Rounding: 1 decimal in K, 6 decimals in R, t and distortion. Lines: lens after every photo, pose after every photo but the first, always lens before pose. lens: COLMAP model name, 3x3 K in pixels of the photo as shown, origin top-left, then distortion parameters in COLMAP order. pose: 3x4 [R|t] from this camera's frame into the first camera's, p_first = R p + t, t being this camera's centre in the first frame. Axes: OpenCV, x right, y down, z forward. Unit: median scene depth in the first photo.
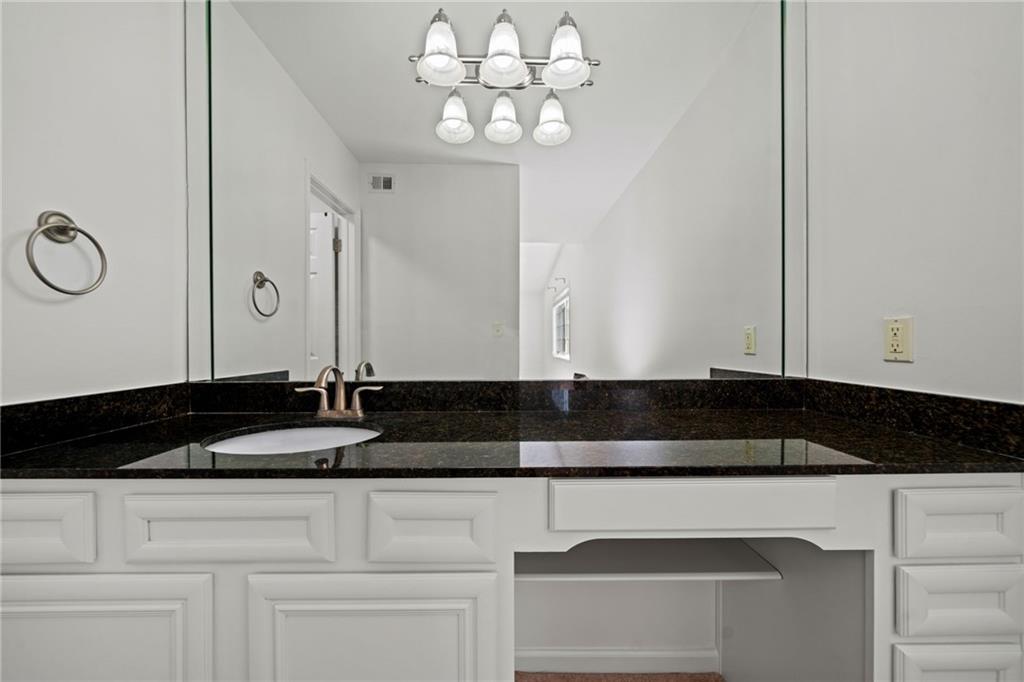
lens RADIAL K [[375.1, 0, 512.0], [0, 375.1, 341.0], [0, 0, 1]] dist [-0.000650, -0.000106]
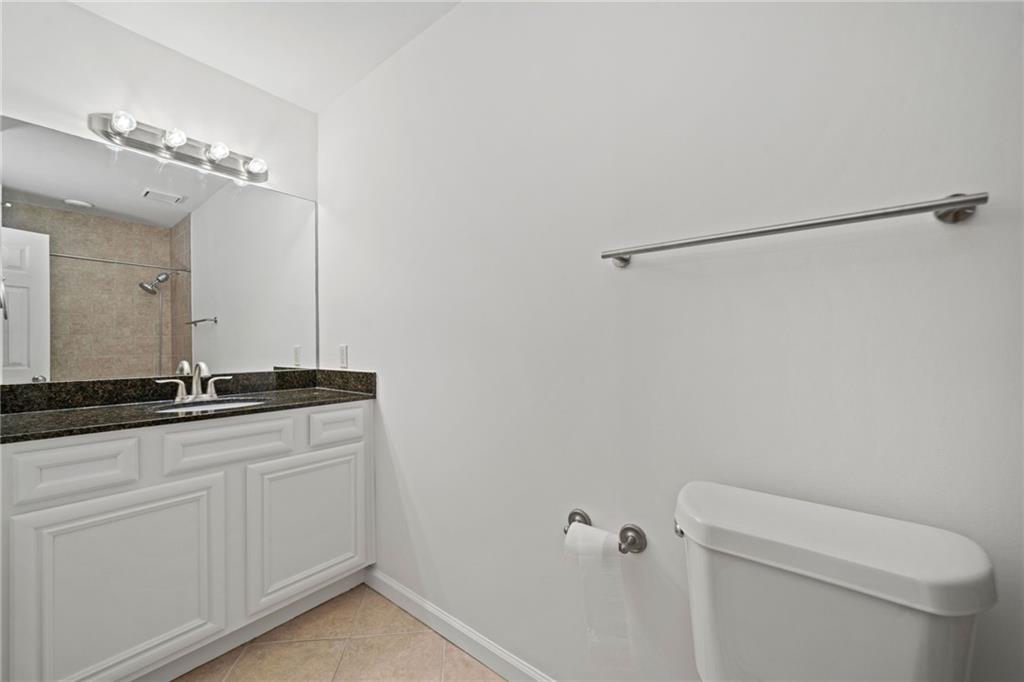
lens RADIAL K [[399.6, 0, 512.0], [0, 399.6, 341.0], [0, 0, 1]] dist [-0.000377, -0.000062]
pose [[0.627221, 0.004212, 0.778830, -0.875473], [0.002816, 0.999967, -0.007676, -0.001001], [-0.778836, 0.007008, 0.627188, -0.821492]]
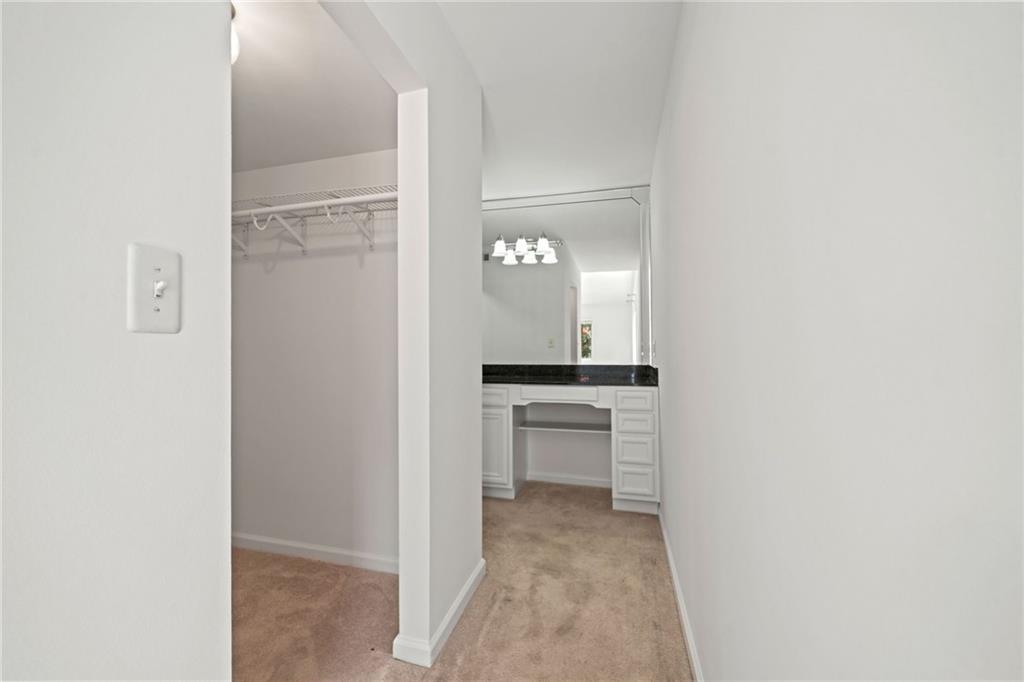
lens RADIAL K [[399.6, 0, 512.0], [0, 399.6, 341.0], [0, 0, 1]] dist [-0.000377, -0.000062]
pose [[0.963589, -0.009073, -0.267232, 0.662895], [0.004717, 0.999845, -0.016939, -0.011554], [0.267345, 0.015062, 0.963483, -1.774723]]
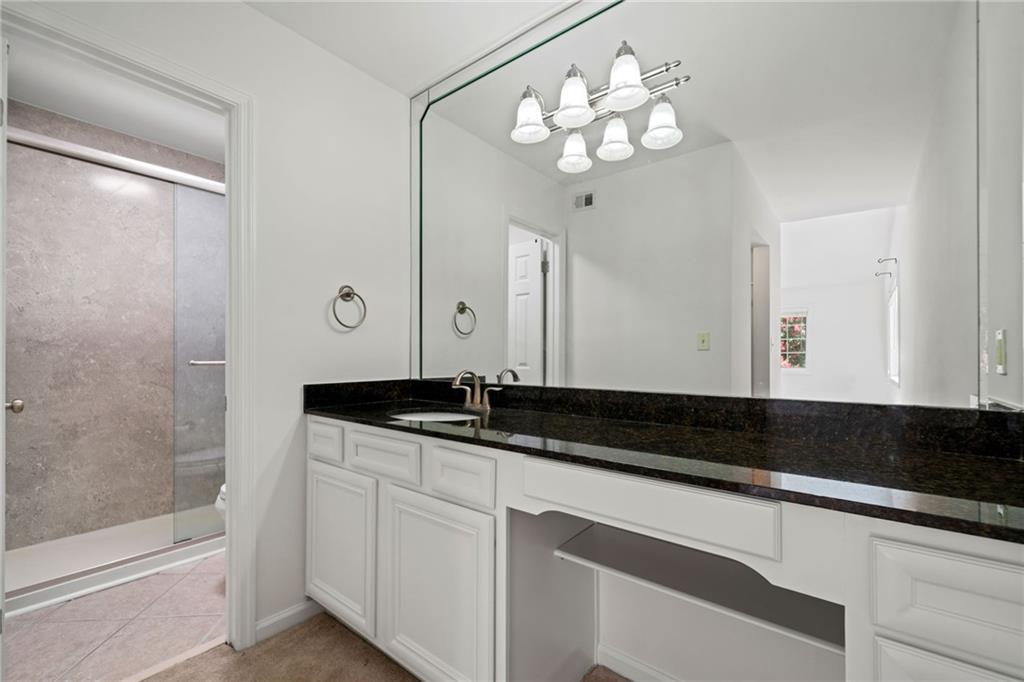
lens RADIAL K [[429.4, 0, 506.8], [0, 429.4, 351.0], [0, 0, 1]] dist [0.000047, -0.000013]
pose [[0.772573, -0.001666, -0.634923, 0.610859], [-0.002001, 0.999985, -0.005060, 0.001630], [0.634922, 0.005180, 0.772559, -0.131025]]
